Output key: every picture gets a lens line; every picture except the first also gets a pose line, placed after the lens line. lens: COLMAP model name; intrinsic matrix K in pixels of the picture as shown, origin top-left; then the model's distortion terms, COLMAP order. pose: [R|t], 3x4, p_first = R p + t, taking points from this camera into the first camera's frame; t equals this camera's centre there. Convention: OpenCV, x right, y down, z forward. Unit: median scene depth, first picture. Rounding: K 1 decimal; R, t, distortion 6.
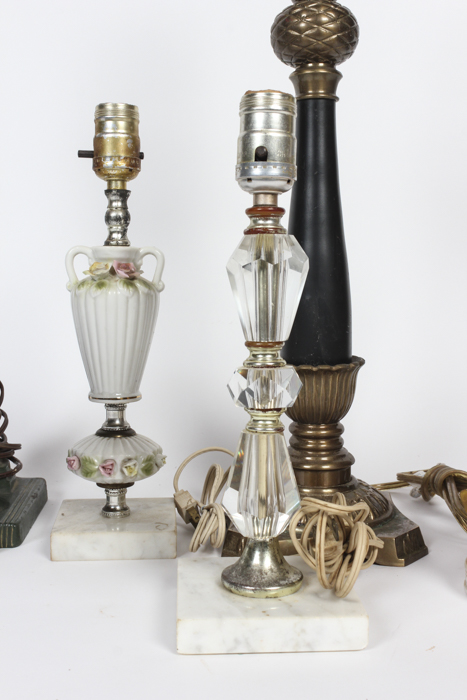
lens RADIAL K [[867.5, 0, 233.5], [0, 867.5, 350.0], [0, 0, 1]] dist [-0.005723, -0.035584]
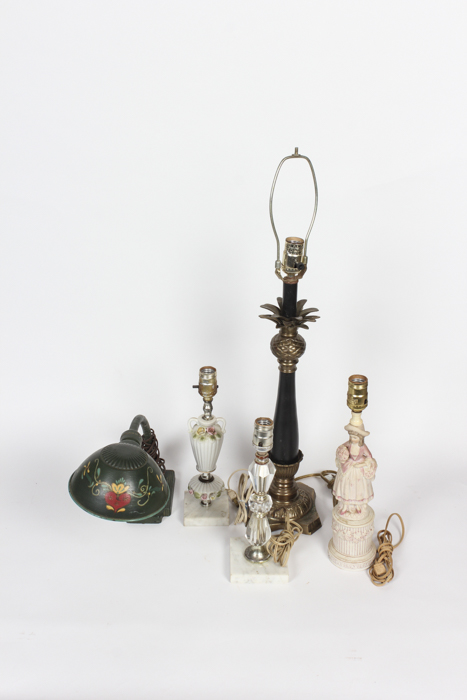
lens RADIAL K [[757.9, 0, 233.5], [0, 757.9, 350.0], [0, 0, 1]] dist [-0.003052, -0.003404]
pose [[0.998831, 0.033159, -0.035179, 0.014536], [-0.018113, 0.931375, 0.363611, -1.144589], [0.044822, -0.362549, 0.930886, -1.026423]]
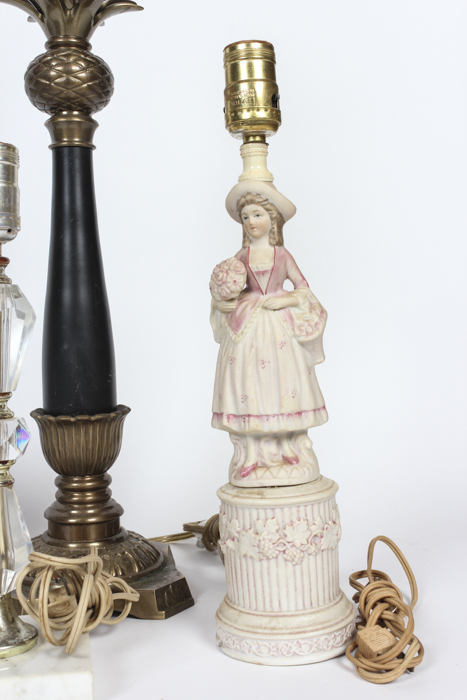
lens RADIAL K [[911.4, 0, 233.5], [0, 911.4, 350.0], [0, 0, 1]] dist [-0.005068, 0.006557]
pose [[0.990763, -0.014979, 0.134776, 0.135311], [0.022091, 0.998432, -0.051426, 0.000568], [-0.133795, 0.053928, 0.989541, -0.044998]]
